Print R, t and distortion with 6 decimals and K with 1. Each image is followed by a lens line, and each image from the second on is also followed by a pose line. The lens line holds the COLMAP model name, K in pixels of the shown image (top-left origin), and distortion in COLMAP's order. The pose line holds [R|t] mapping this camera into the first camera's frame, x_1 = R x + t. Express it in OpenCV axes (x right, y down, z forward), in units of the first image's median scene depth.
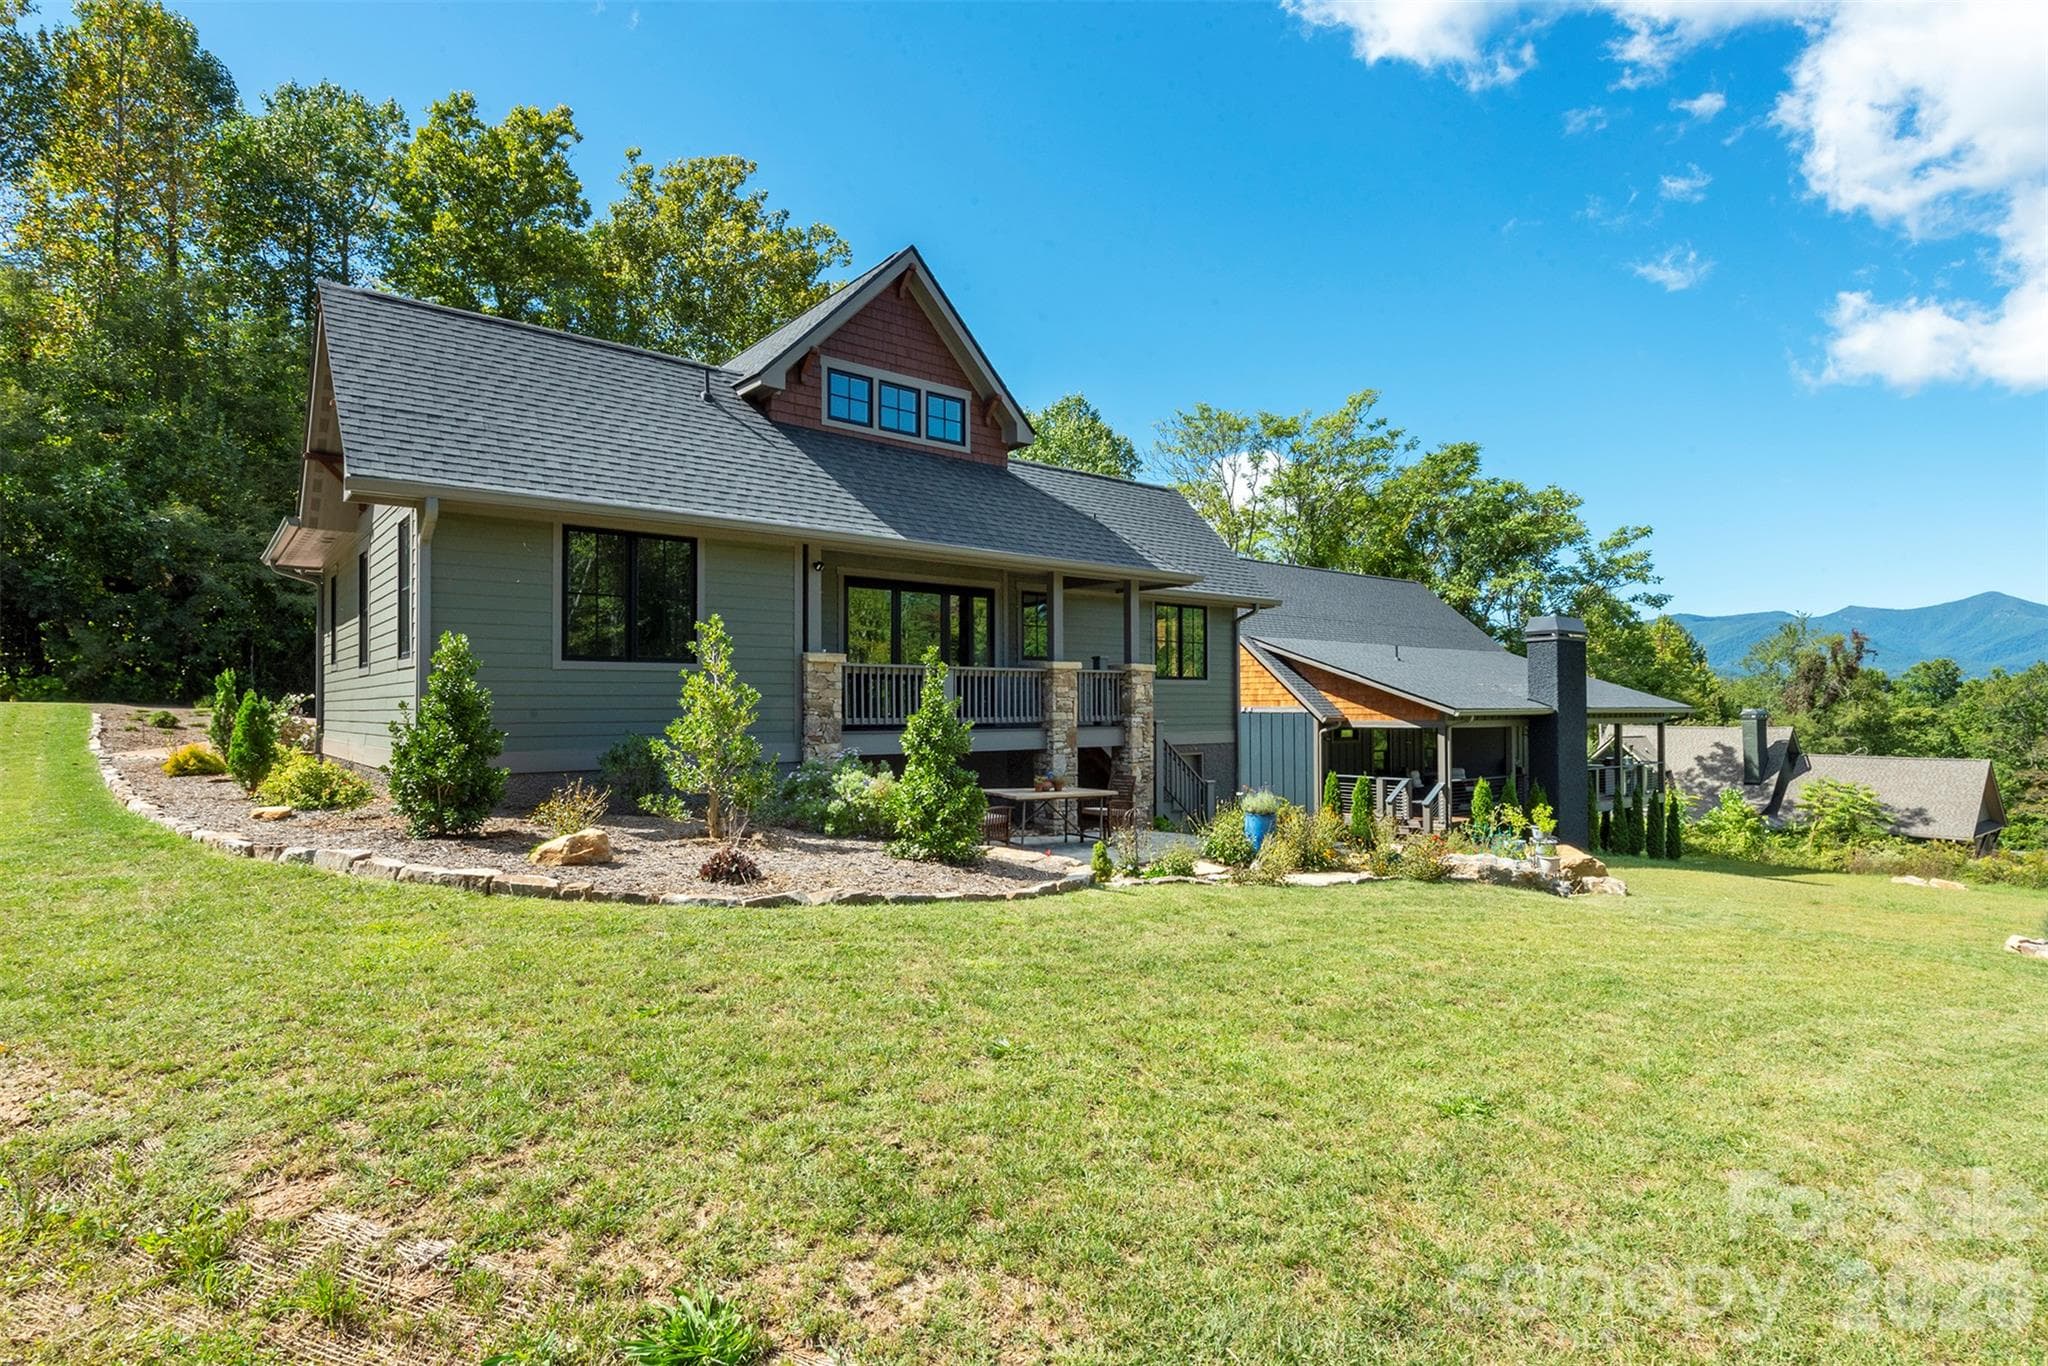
lens RADIAL K [[1032.0, 0, 1024.0], [0, 1032.0, 683.0], [0, 0, 1]] dist [-0.000813, -0.000002]
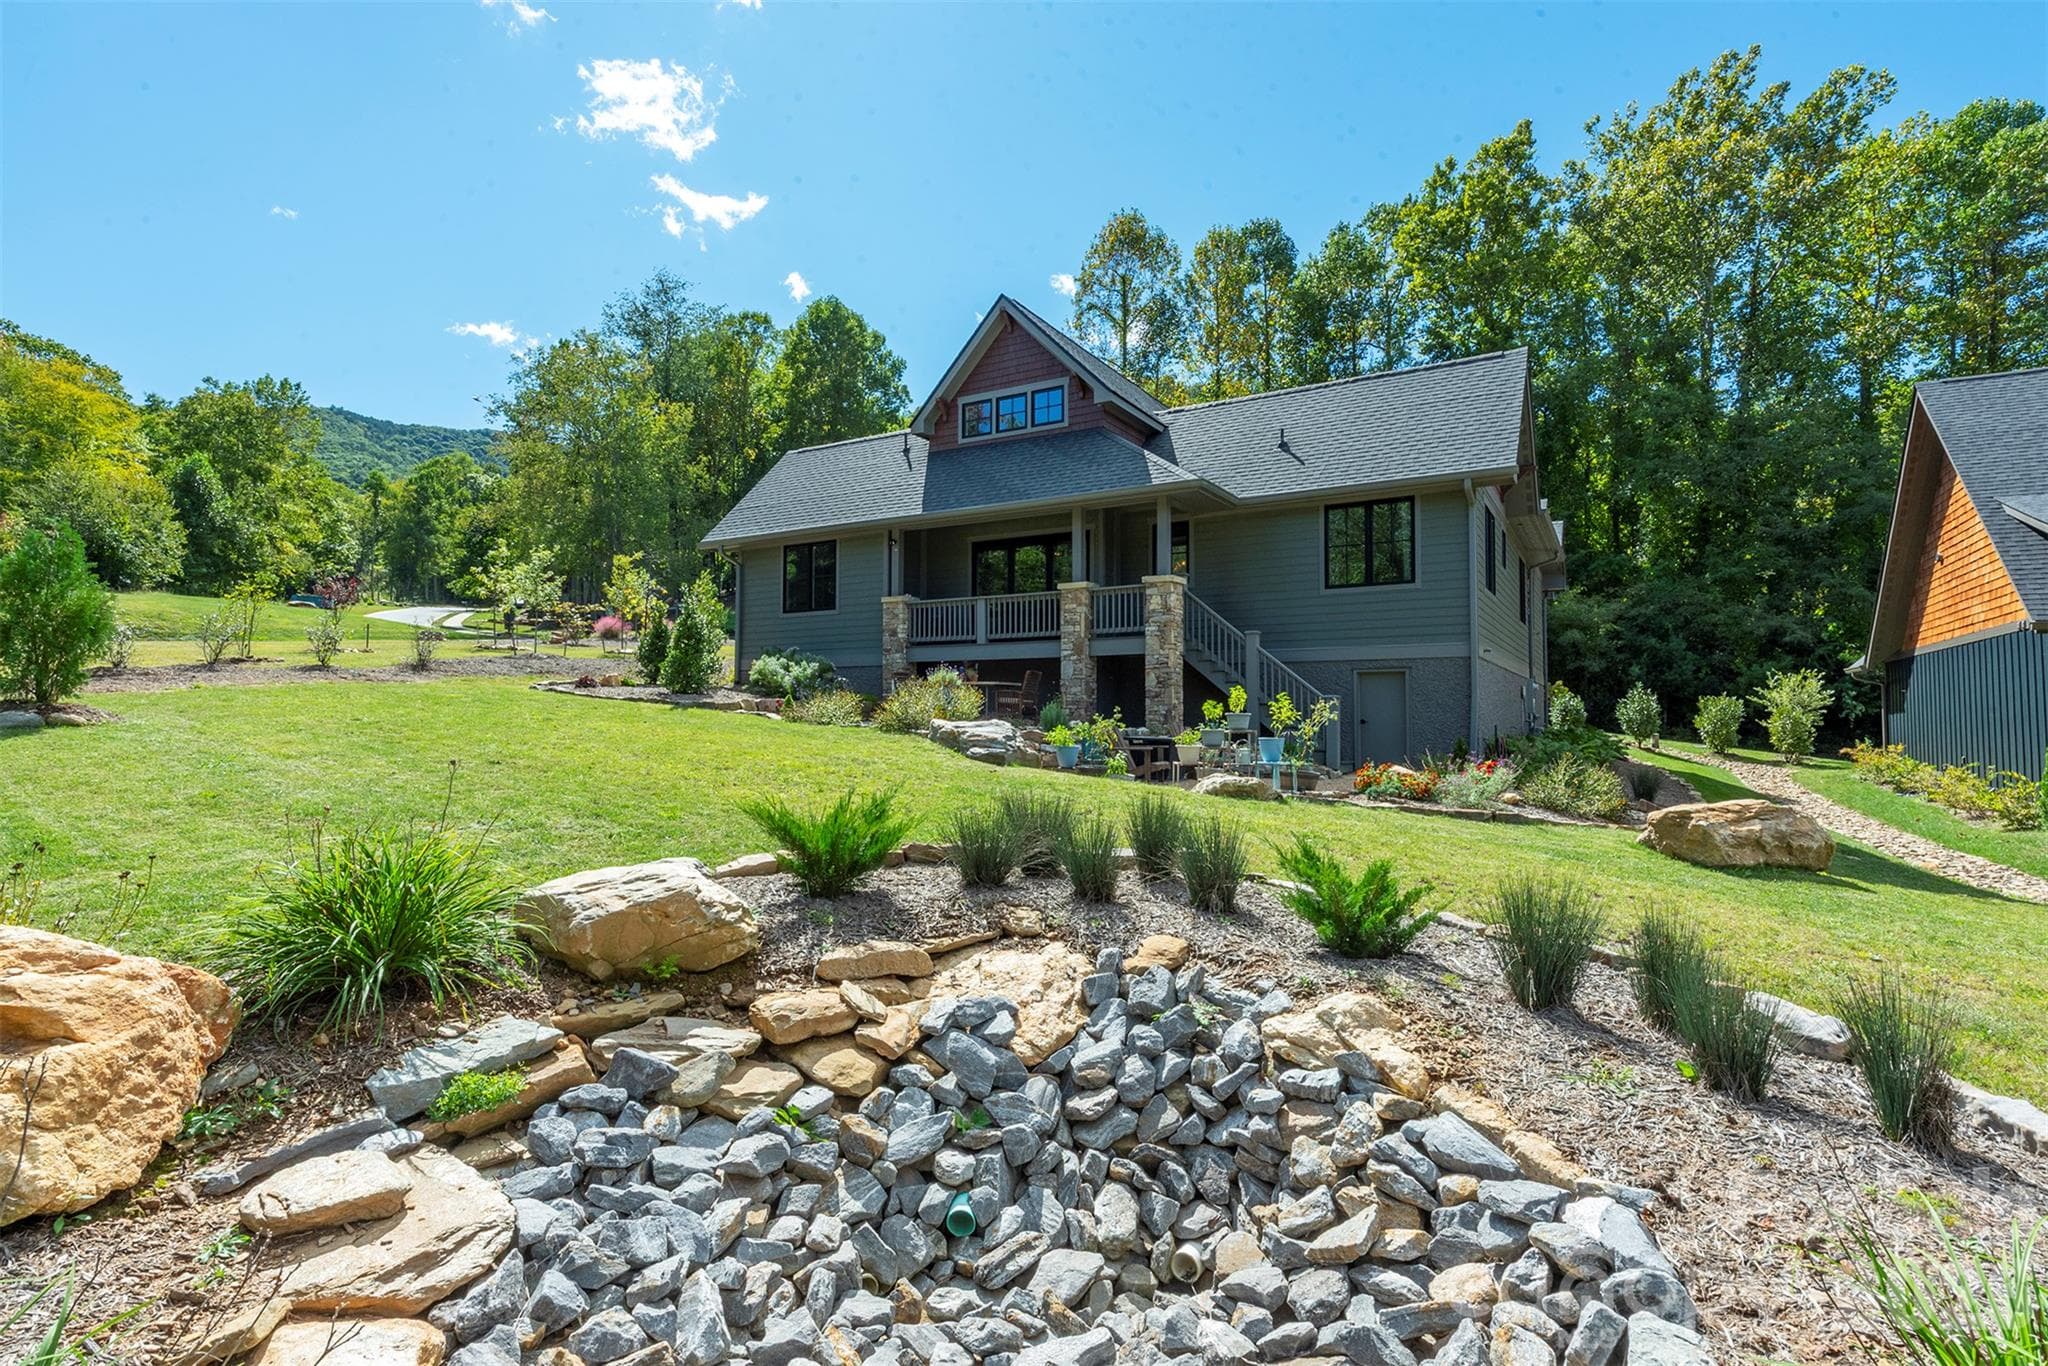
lens RADIAL K [[1043.9, 0, 1028.2], [0, 1043.9, 670.2], [0, 0, 1]] dist [0.003939, 0.000404]
pose [[0.324936, -0.048403, -0.944497, 1.079390], [0.012452, 0.998822, -0.046903, 0.127109], [0.945654, 0.003480, 0.325156, 0.530872]]
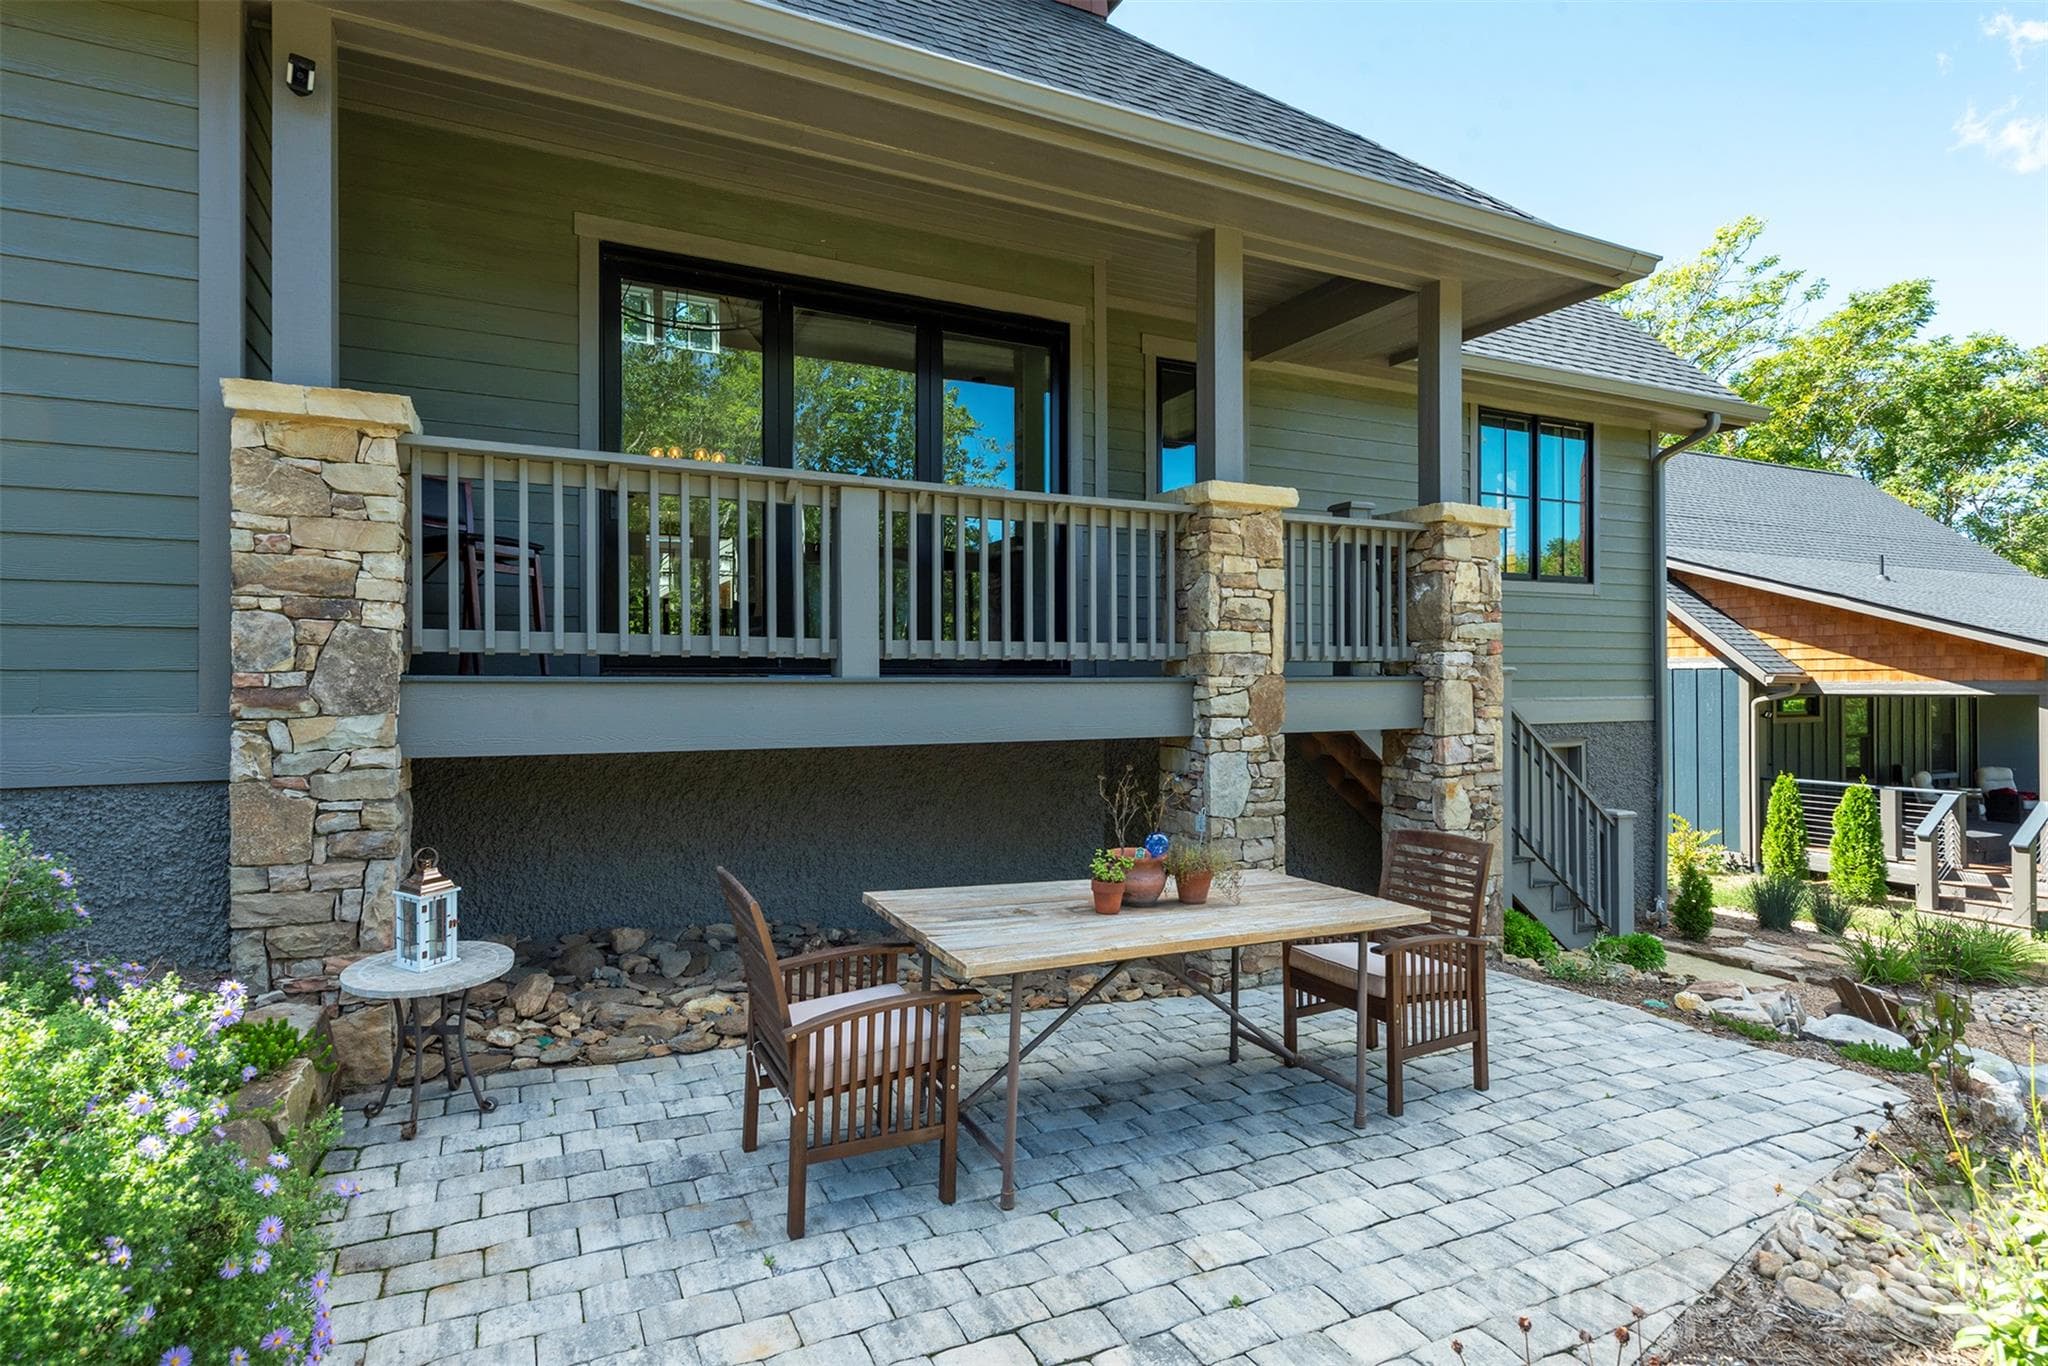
lens RADIAL K [[1043.9, 0, 1028.2], [0, 1043.9, 670.2], [0, 0, 1]] dist [0.003939, 0.000404]
pose [[0.975344, 0.000557, -0.220690, 0.043102], [0.003058, 0.999867, 0.016036, 0.033574], [0.220670, -0.016316, 0.975212, 0.607479]]
